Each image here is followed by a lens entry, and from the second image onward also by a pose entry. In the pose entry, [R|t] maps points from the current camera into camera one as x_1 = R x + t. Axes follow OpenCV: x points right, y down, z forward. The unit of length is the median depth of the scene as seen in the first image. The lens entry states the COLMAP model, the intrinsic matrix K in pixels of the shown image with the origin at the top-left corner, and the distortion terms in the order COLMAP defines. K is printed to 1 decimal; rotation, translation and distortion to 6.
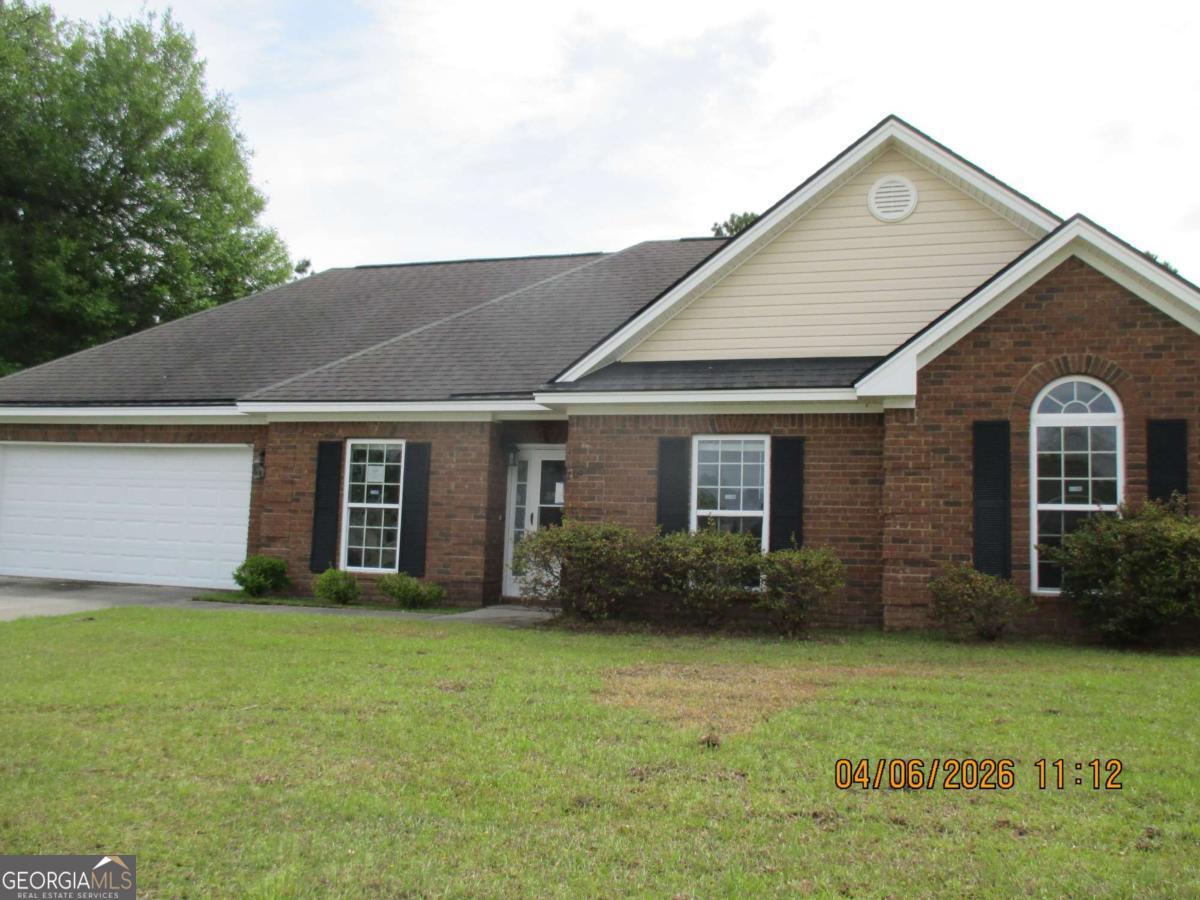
lens RADIAL K [[1005.1, 0, 612.5], [0, 1005.1, 456.6], [0, 0, 1]] dist [-0.030906, 0.001271]
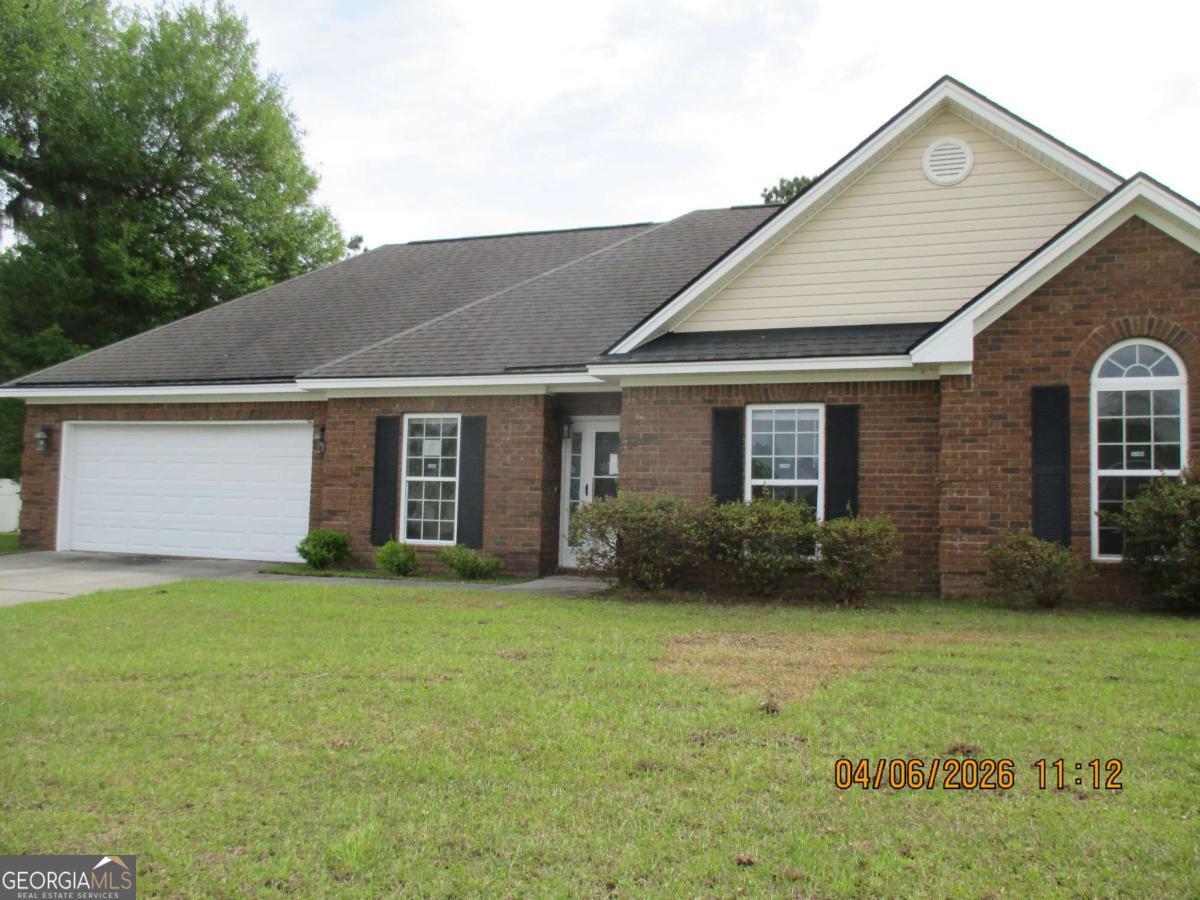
lens RADIAL K [[1005.1, 0, 613.1], [0, 1005.1, 456.6], [0, 0, 1]] dist [-0.030906, 0.001271]
pose [[0.998643, -0.012462, -0.050561, -0.002697], [0.013942, 0.999482, 0.029011, -0.000748], [0.050173, -0.029677, 0.998300, -0.006389]]
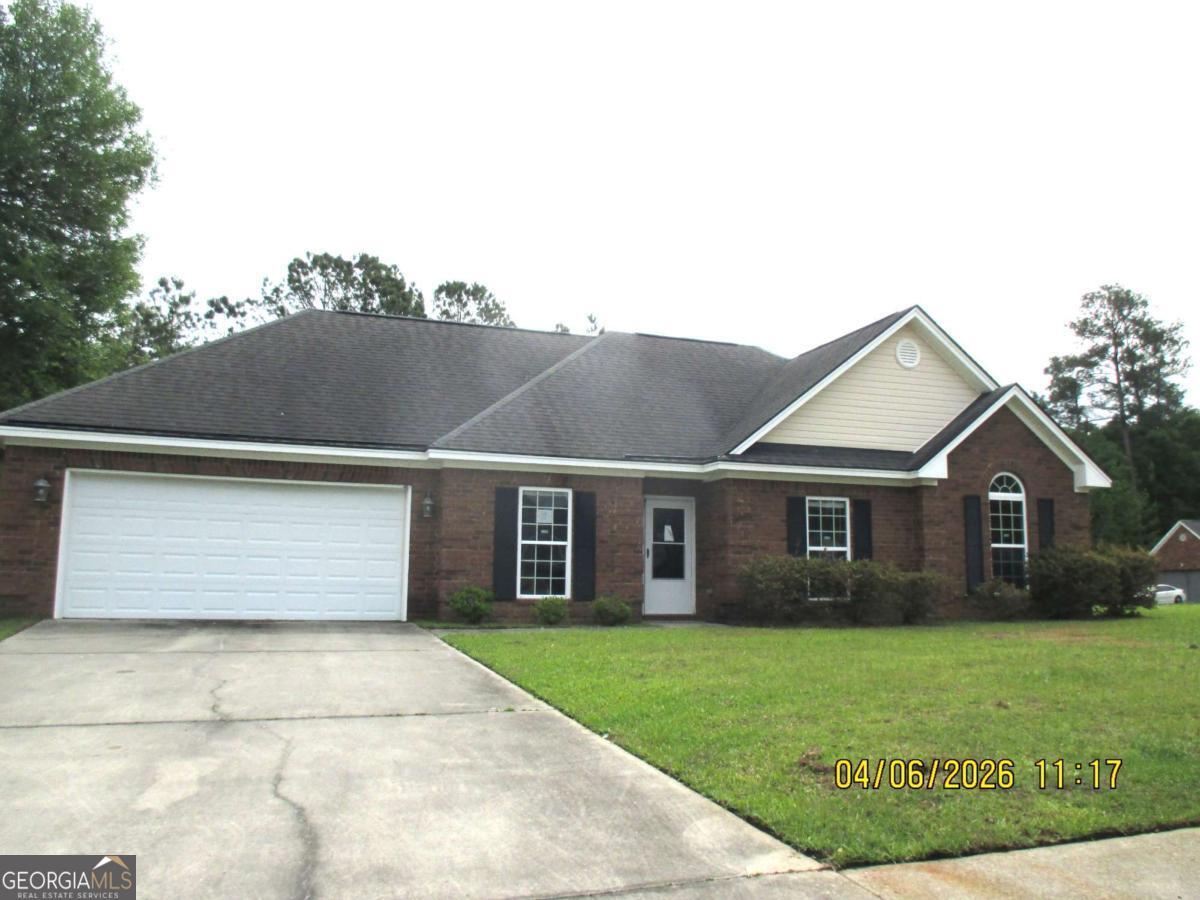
lens RADIAL K [[1005.1, 0, 598.4], [0, 1005.1, 447.9], [0, 0, 1]] dist [-0.030906, 0.001271]
pose [[0.804339, 0.055346, 0.591588, -1.037588], [-0.036498, 0.998374, -0.043780, -0.016182], [-0.593049, 0.013622, 0.805051, -0.008053]]
